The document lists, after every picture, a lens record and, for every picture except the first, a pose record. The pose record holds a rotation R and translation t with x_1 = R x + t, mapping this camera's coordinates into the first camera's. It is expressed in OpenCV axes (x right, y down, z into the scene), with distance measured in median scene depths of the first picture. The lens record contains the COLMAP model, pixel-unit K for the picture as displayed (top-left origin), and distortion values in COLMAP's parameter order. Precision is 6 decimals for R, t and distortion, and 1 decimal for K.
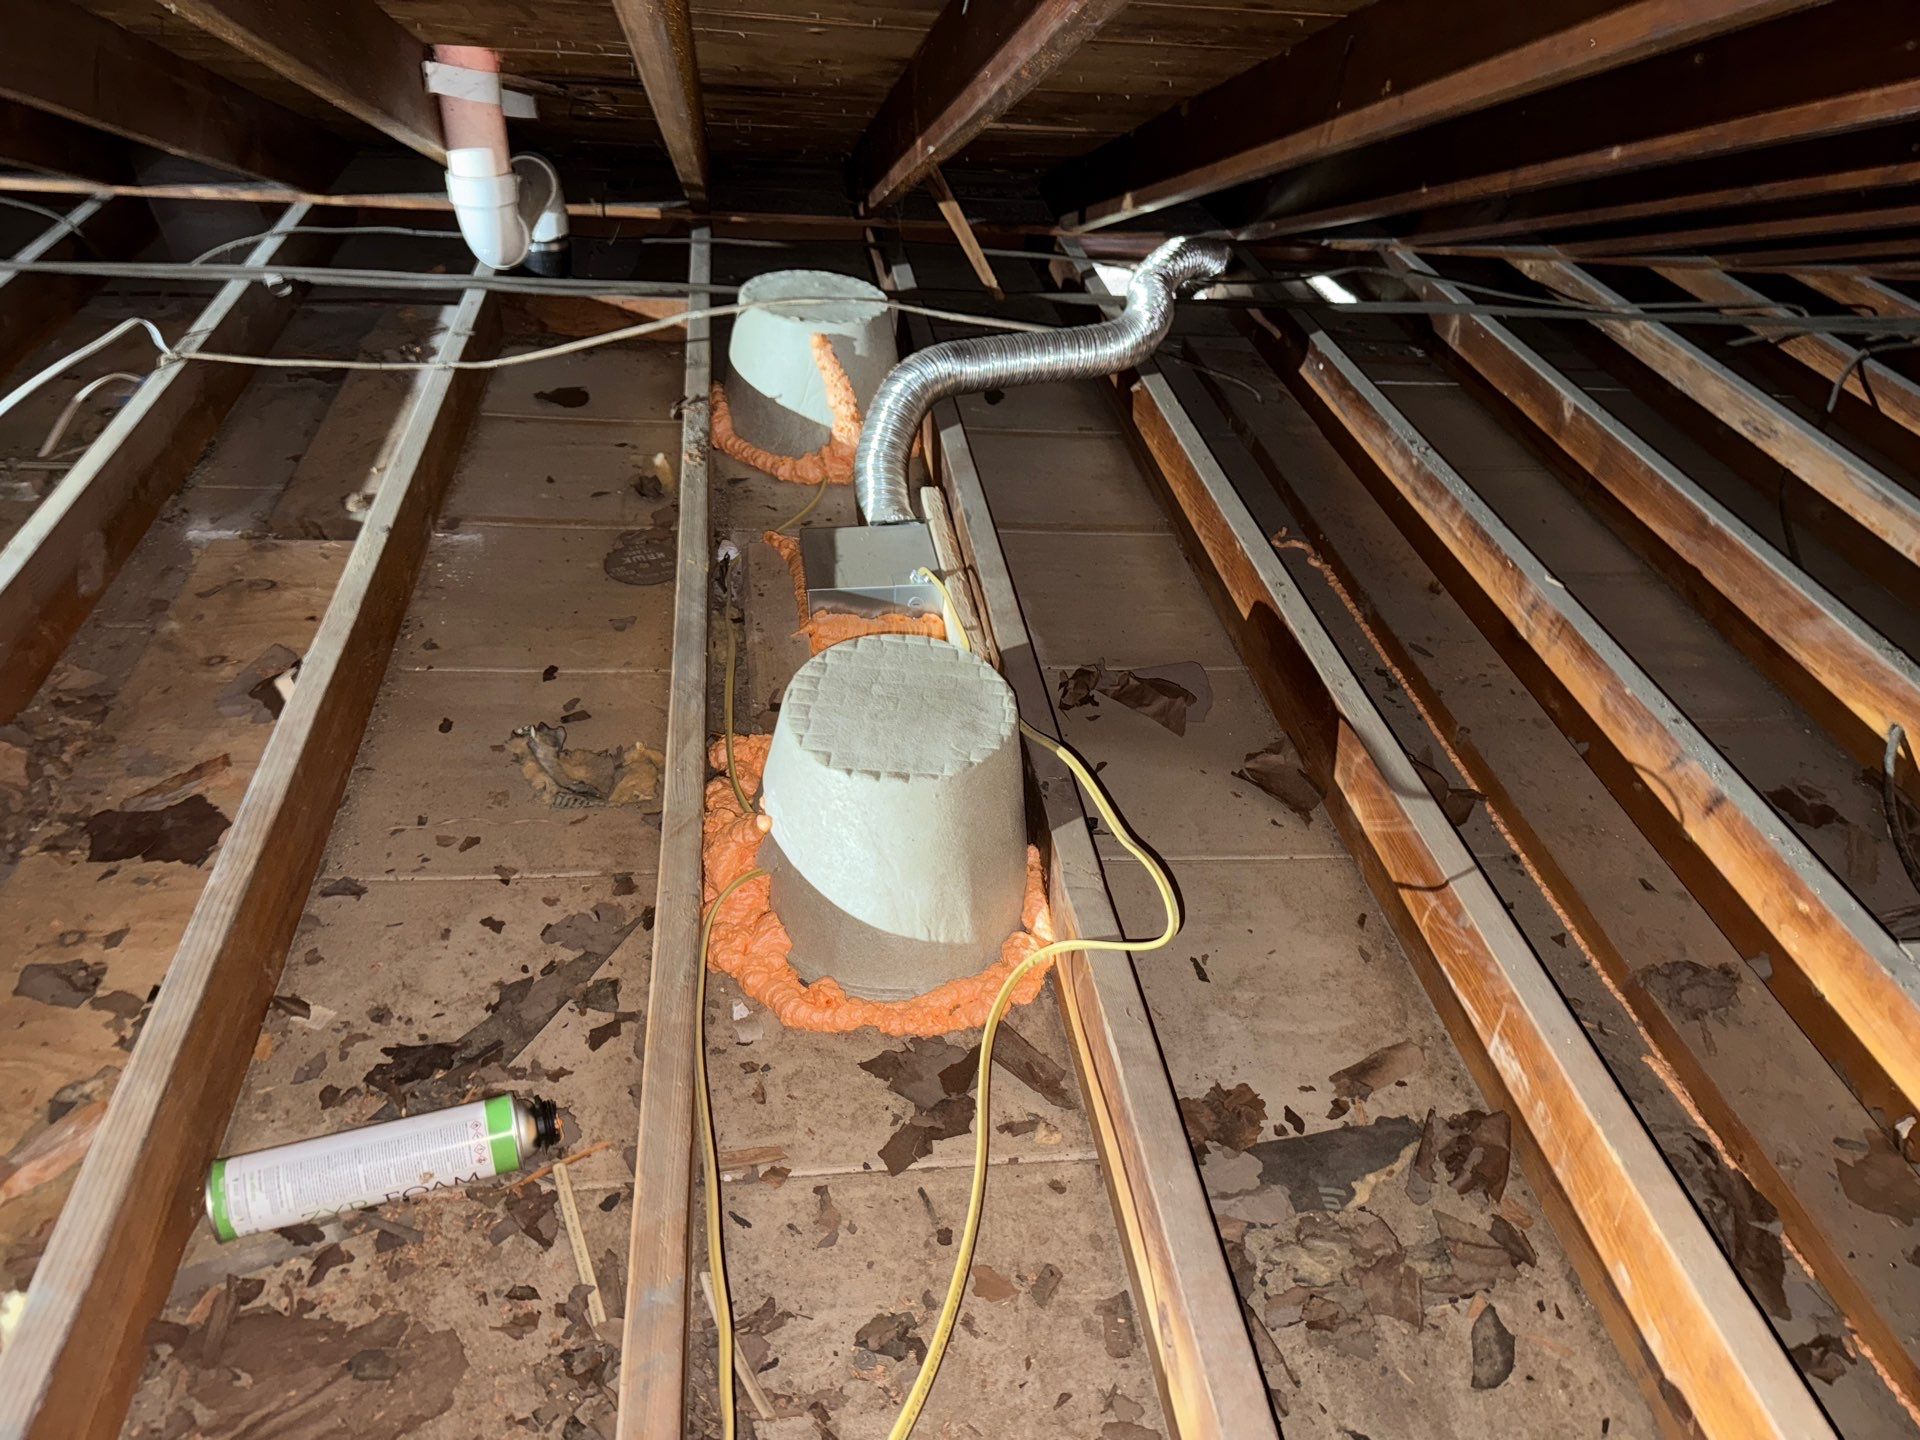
lens RADIAL K [[1335.6, 0, 929.6], [0, 1335.6, 718.6], [0, 0, 1]] dist [0.083912, -0.097402]
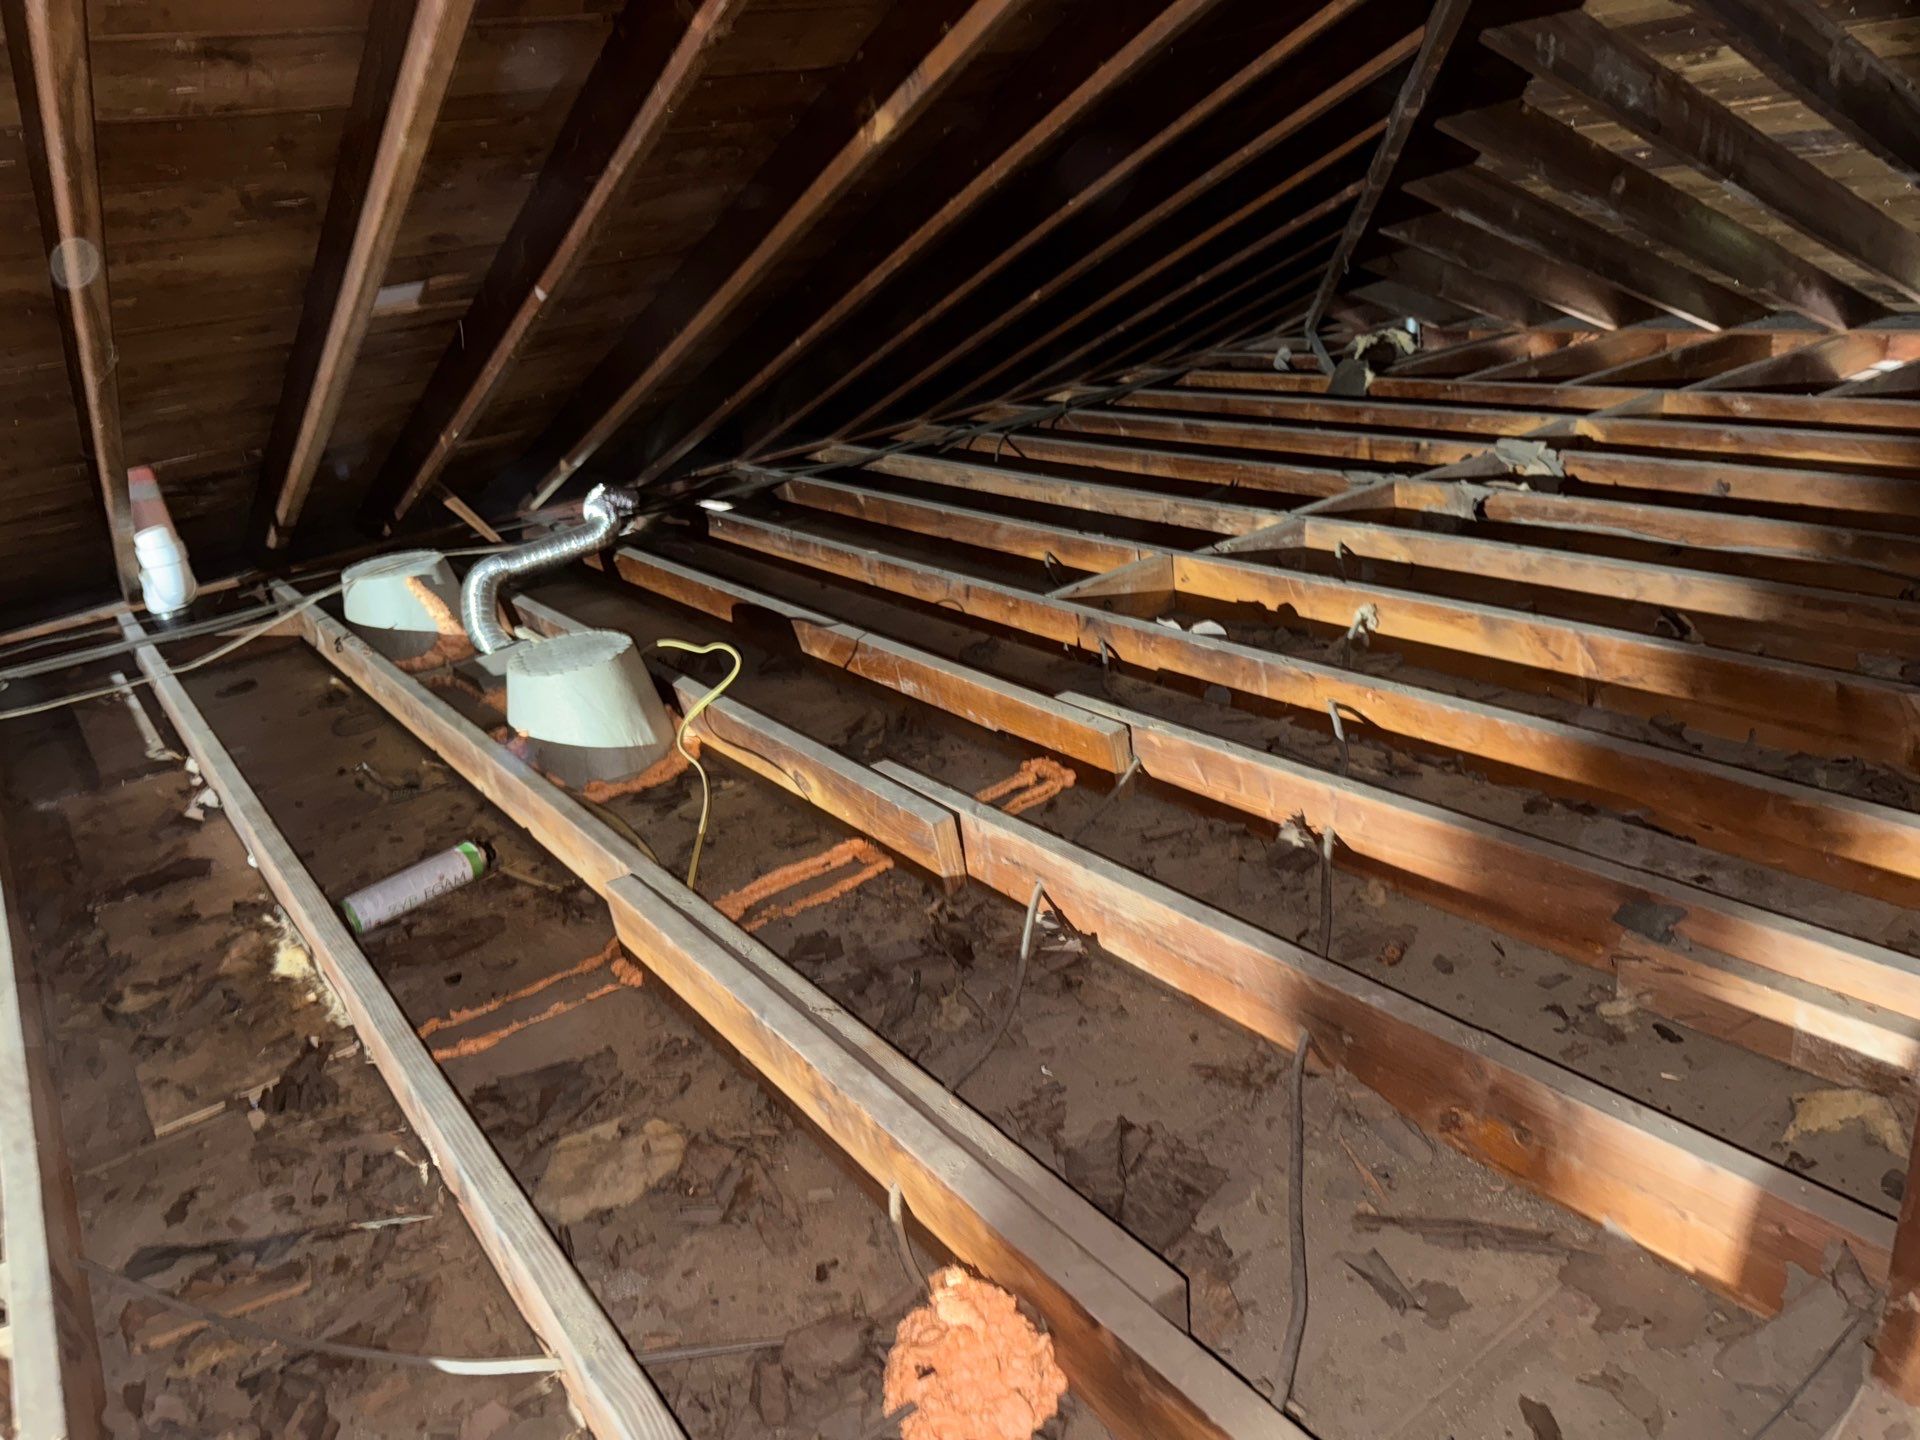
lens RADIAL K [[1335.6, 0, 929.6], [0, 1335.6, 718.6], [0, 0, 1]] dist [0.083912, -0.097402]
pose [[0.857908, -0.352288, 0.374014, -0.195872], [0.436154, 0.884109, -0.167691, 0.362168], [-0.271594, 0.306992, 0.912136, -0.509354]]
